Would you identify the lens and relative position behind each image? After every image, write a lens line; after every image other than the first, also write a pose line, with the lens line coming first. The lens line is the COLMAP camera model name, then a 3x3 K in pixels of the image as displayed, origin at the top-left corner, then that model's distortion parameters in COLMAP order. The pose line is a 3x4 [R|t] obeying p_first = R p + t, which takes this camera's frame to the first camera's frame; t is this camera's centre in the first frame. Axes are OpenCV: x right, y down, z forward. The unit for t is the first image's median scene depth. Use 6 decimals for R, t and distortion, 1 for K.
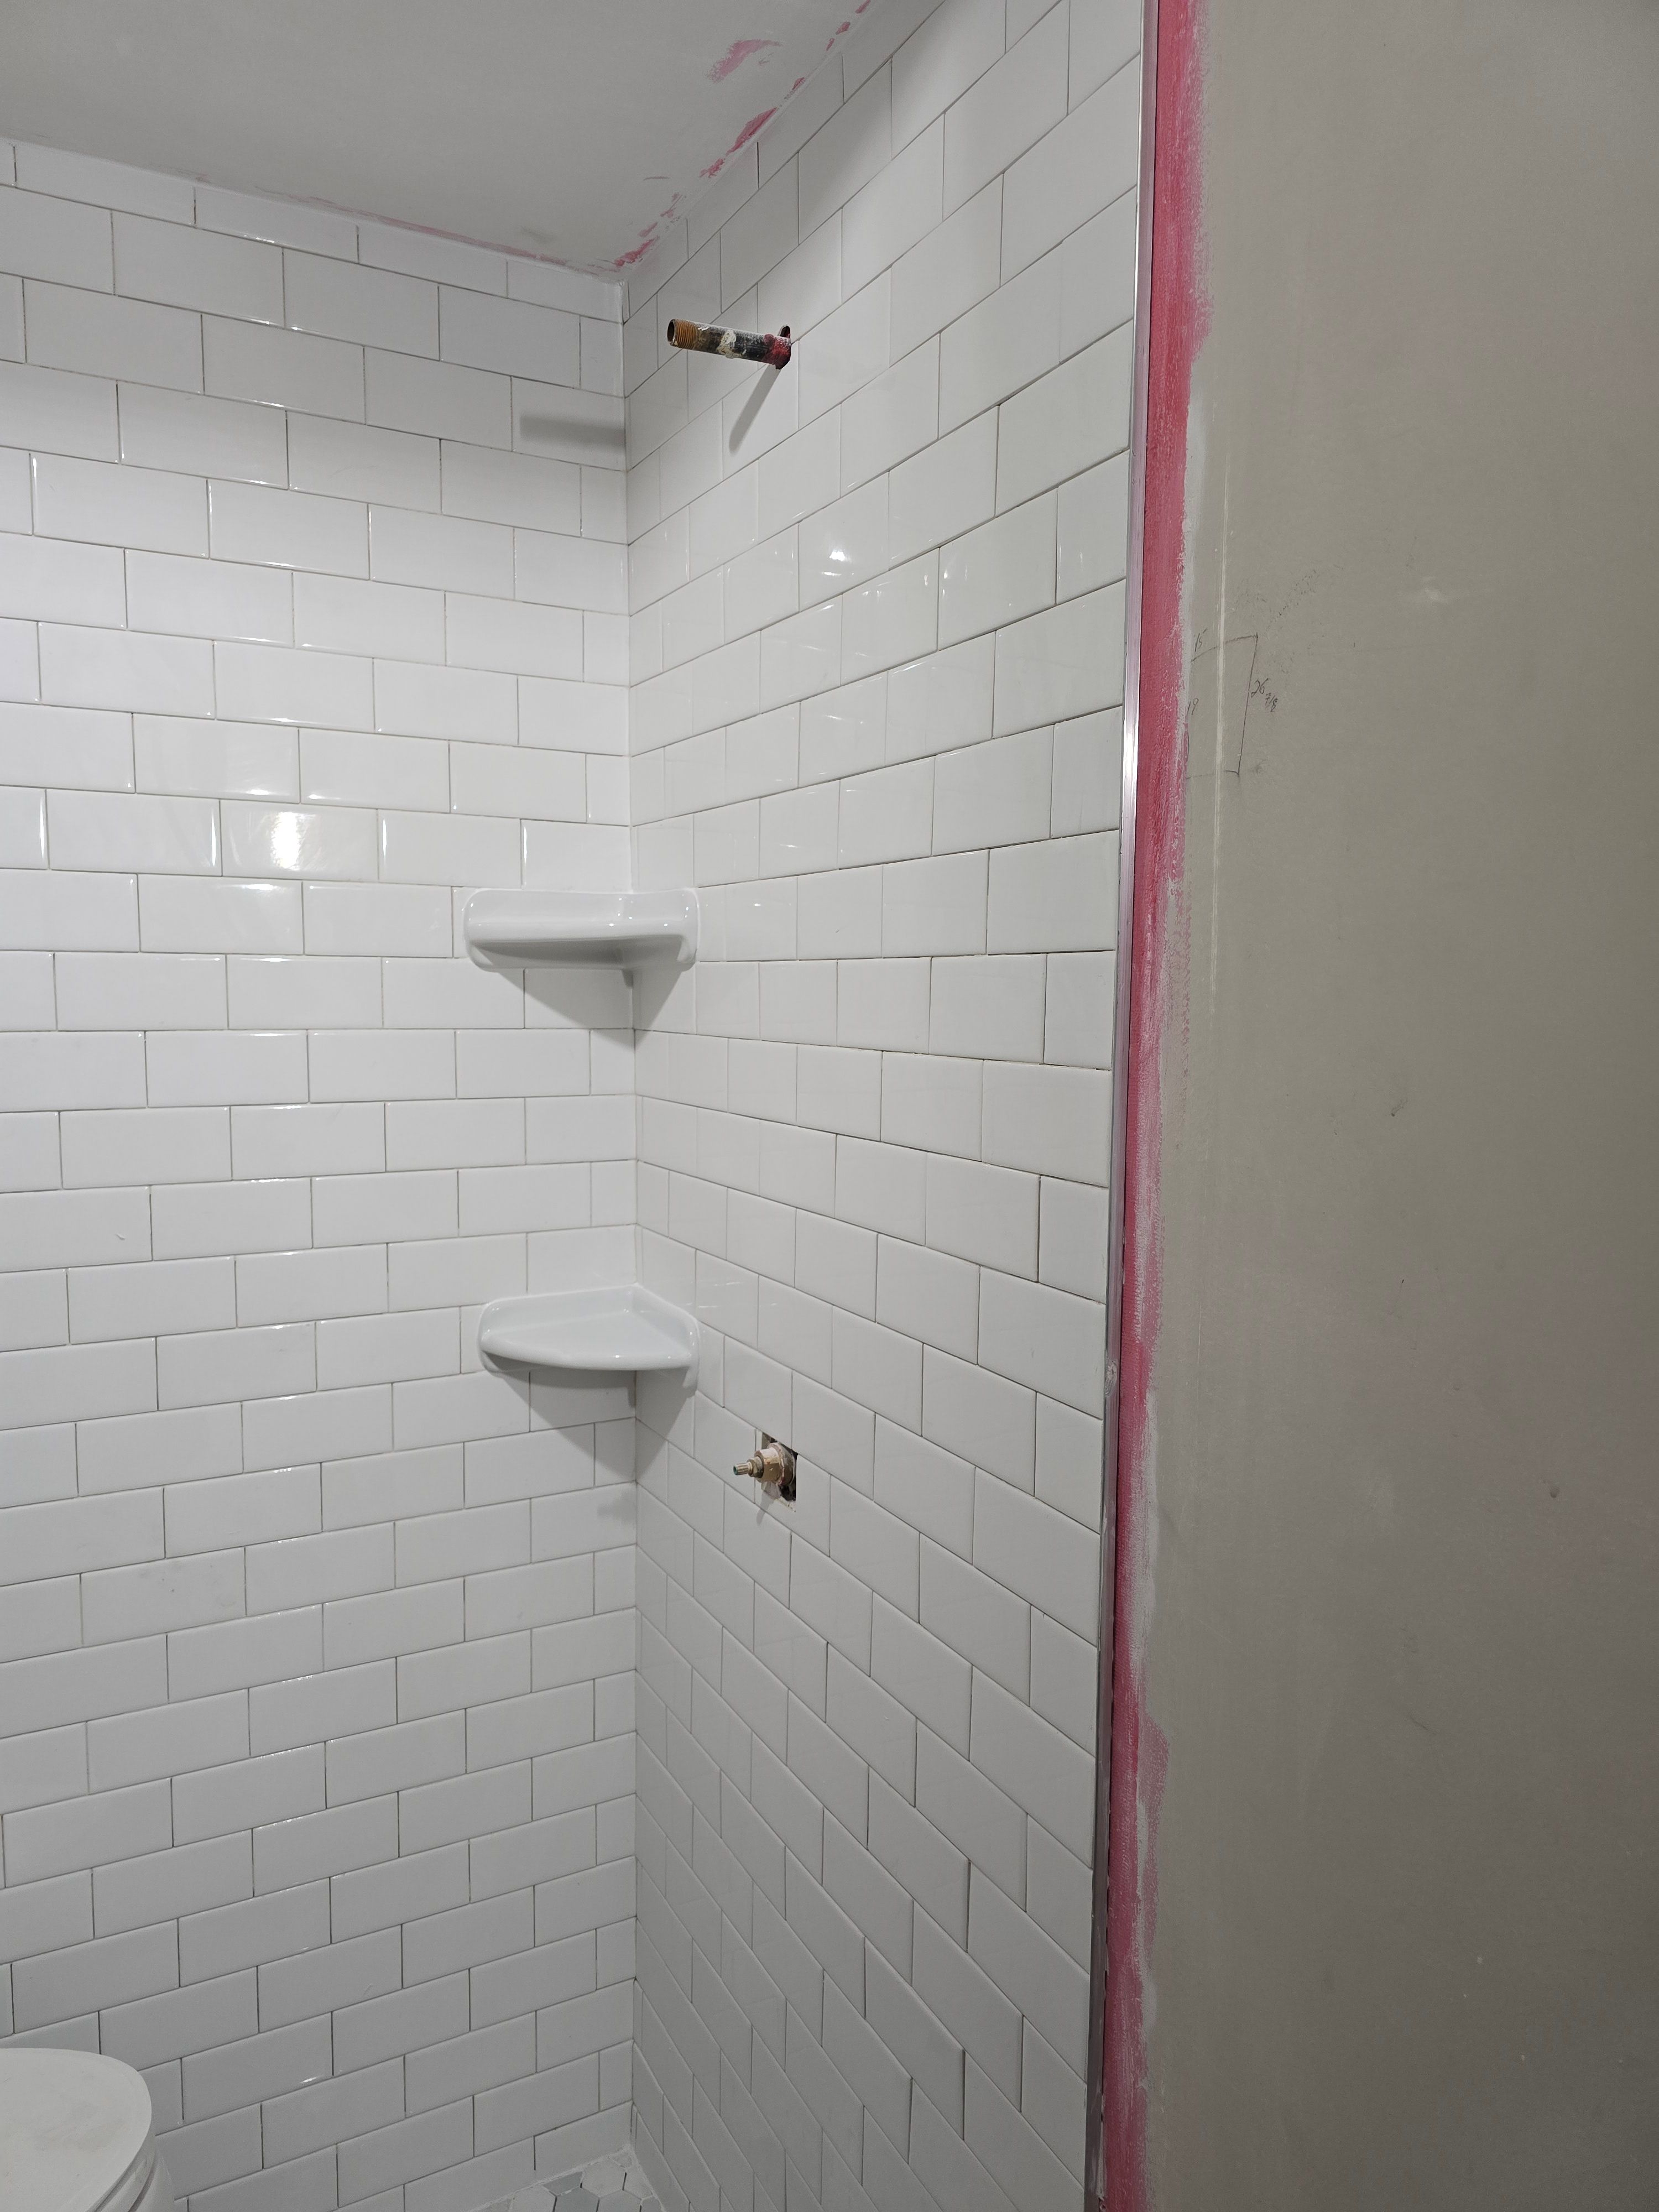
lens RADIAL K [[1487.1, 0, 829.5], [0, 1487.1, 1133.5], [0, 0, 1]] dist [0.056767, -0.048483]
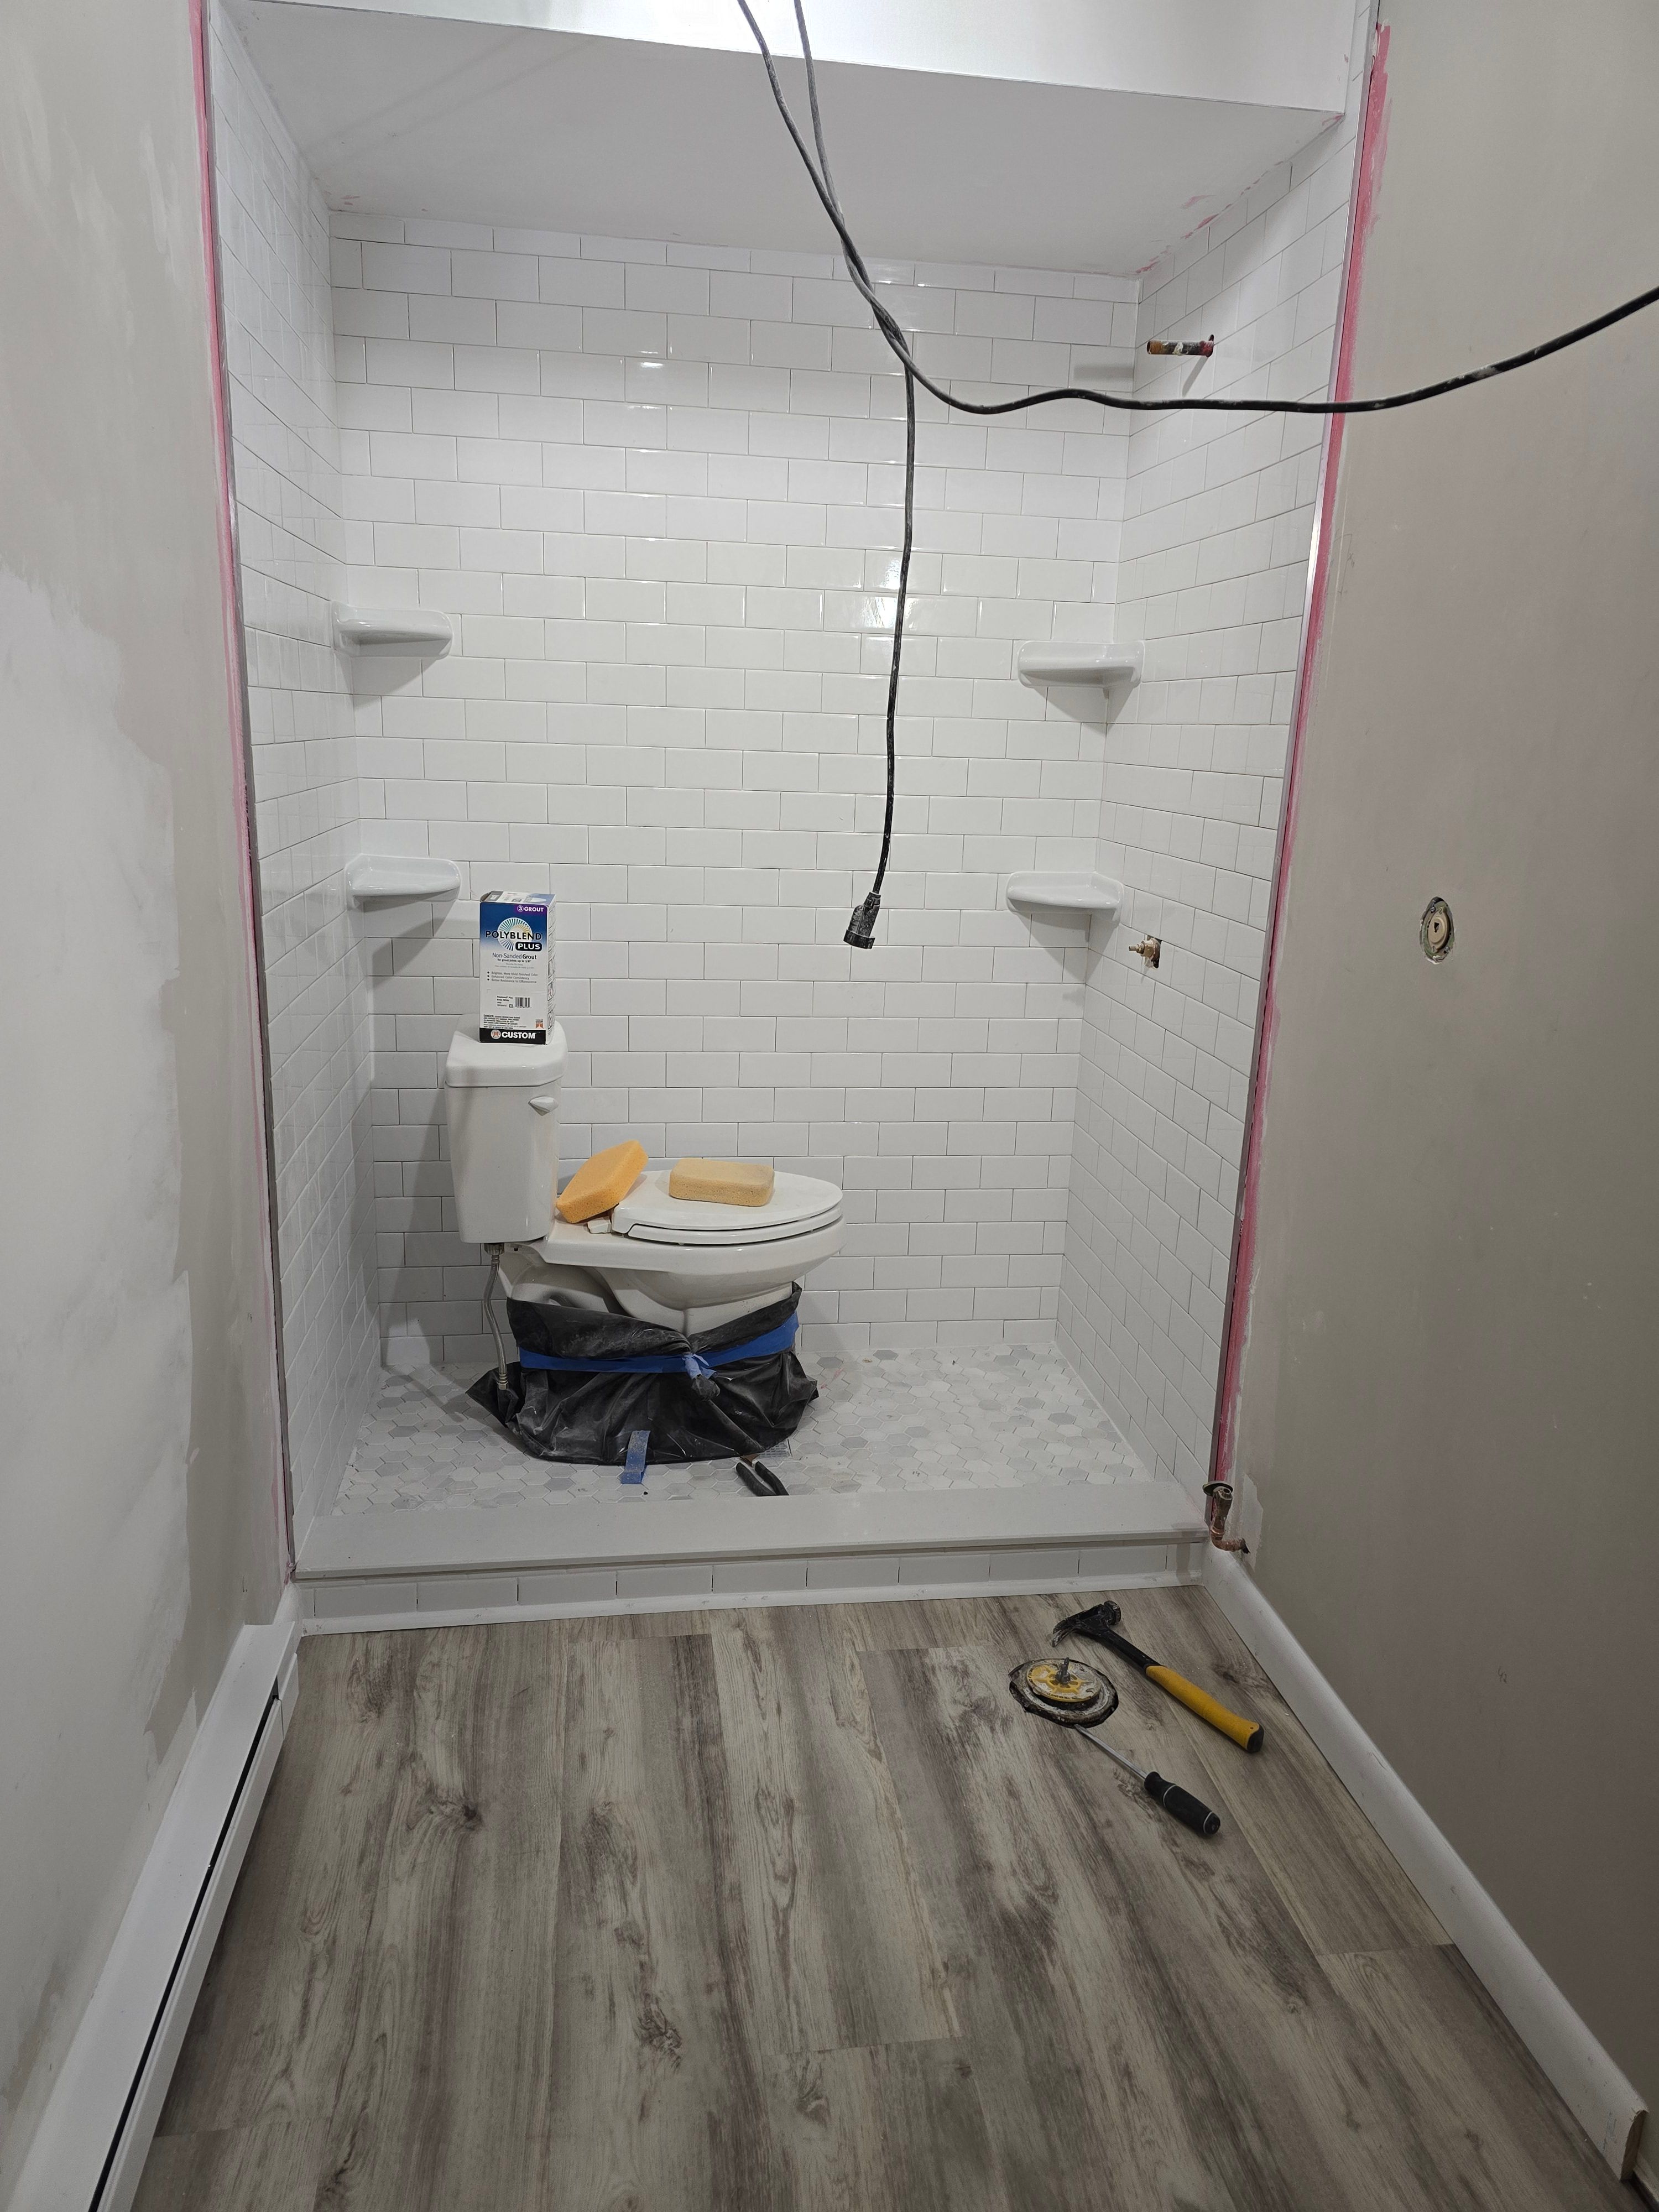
lens RADIAL K [[1475.4, 0, 812.4], [0, 1475.4, 1093.4], [0, 0, 1]] dist [0.049336, -0.043470]
pose [[0.933211, 0.108137, -0.342672, 0.212282], [-0.059351, 0.986931, 0.149814, 0.132632], [0.354394, -0.119470, 0.927433, -0.884822]]
